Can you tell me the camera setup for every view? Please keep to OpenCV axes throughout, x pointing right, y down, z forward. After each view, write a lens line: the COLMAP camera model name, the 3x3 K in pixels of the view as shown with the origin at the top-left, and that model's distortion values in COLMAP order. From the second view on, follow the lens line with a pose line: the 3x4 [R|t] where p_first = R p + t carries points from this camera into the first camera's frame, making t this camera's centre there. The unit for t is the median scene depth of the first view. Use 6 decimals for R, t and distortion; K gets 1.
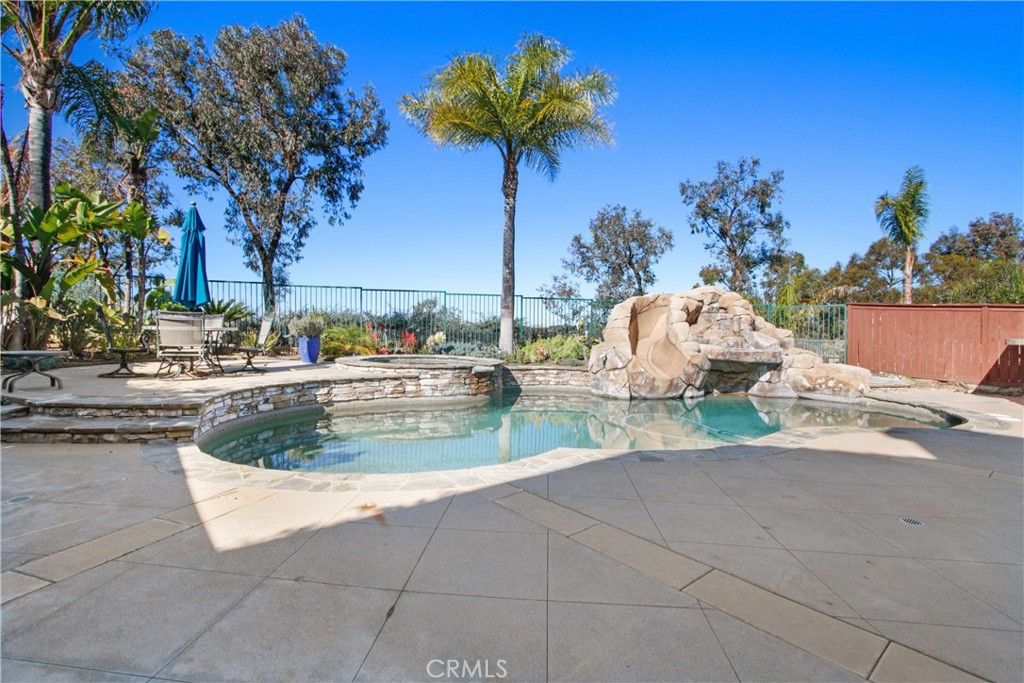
lens RADIAL K [[466.2, 0, 500.4], [0, 466.2, 340.9], [0, 0, 1]] dist [-0.016350, 0.003273]
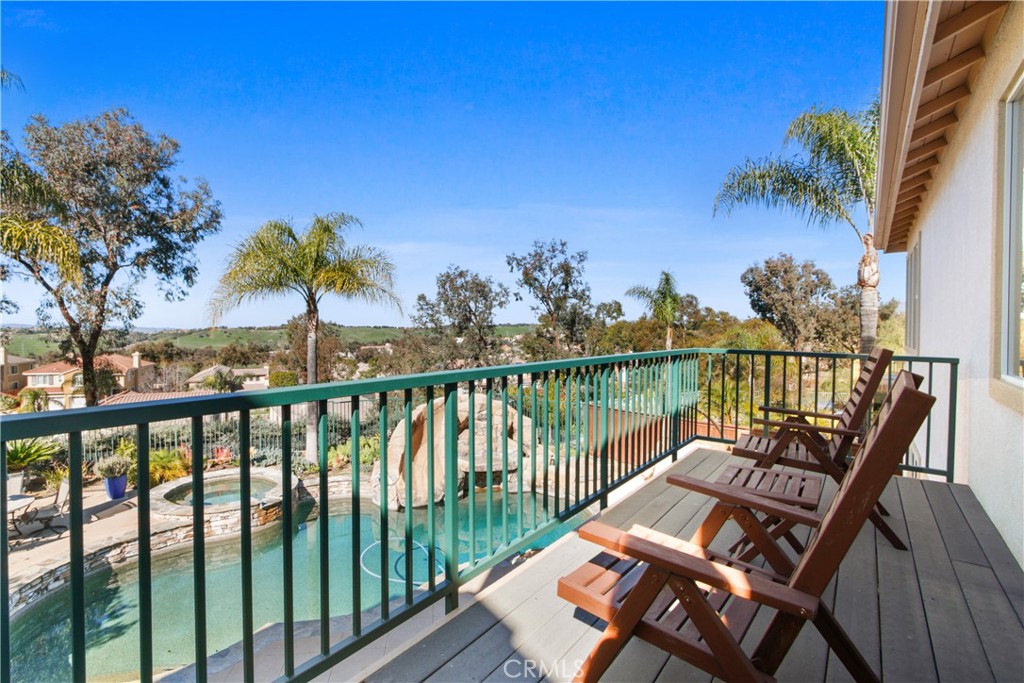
lens RADIAL K [[466.2, 0, 495.6], [0, 466.2, 337.7], [0, 0, 1]] dist [-0.016350, 0.003273]
pose [[0.976221, -0.015522, 0.216222, 0.259633], [0.015779, 0.999875, 0.000535, -0.334028], [-0.216203, 0.002890, 0.976344, -0.306711]]
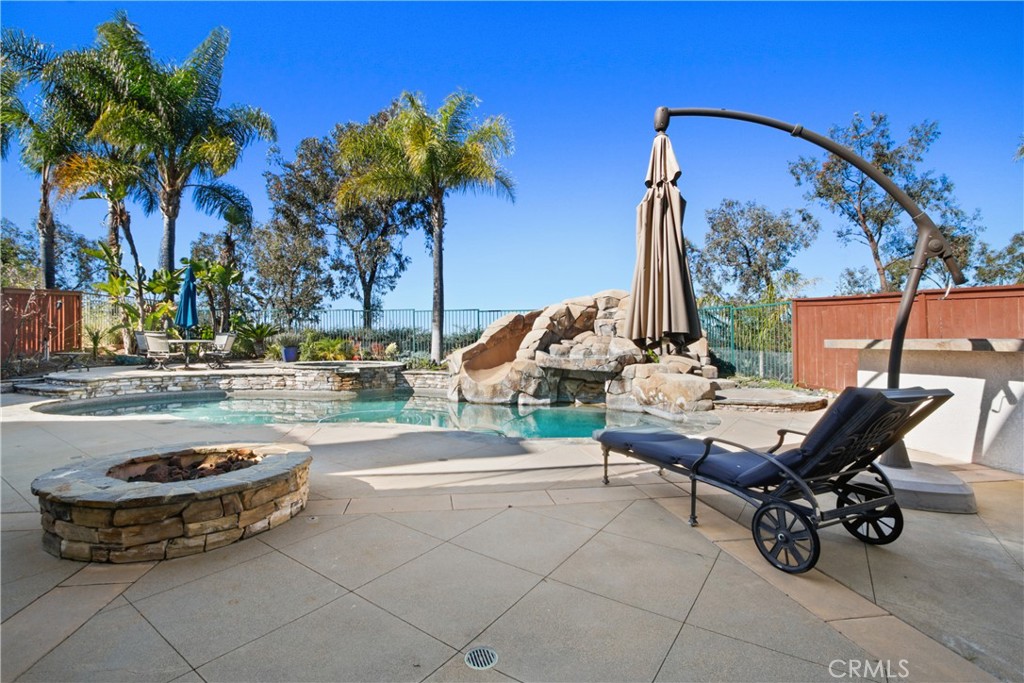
lens RADIAL K [[466.2, 0, 516.7], [0, 466.2, 336.3], [0, 0, 1]] dist [-0.016350, 0.003273]
pose [[0.871588, -0.019250, -0.489860, 0.886097], [-0.002272, 0.999059, -0.043302, 0.018826], [0.490233, 0.038855, 0.870725, 0.114991]]
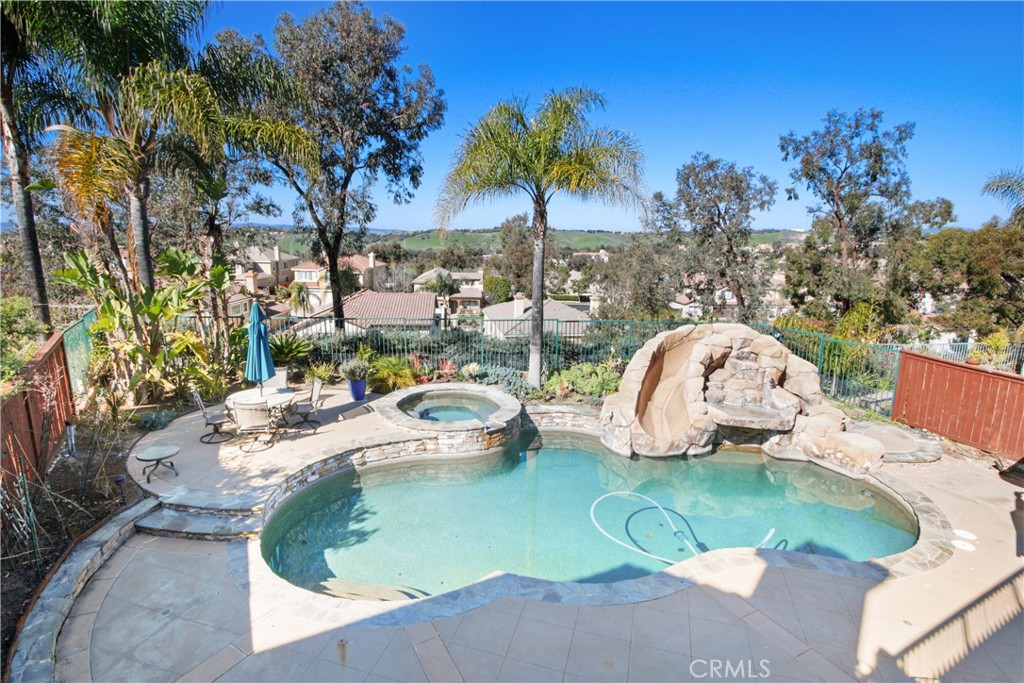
lens RADIAL K [[514.7, 0, 506.1], [0, 514.7, 335.5], [0, 0, 1]] dist [-0.017586, 0.005508]
pose [[0.981881, 0.039120, -0.185417, 0.194924], [-0.006286, 0.984645, 0.174454, -0.345560], [0.189395, -0.170128, 0.967050, -0.163152]]
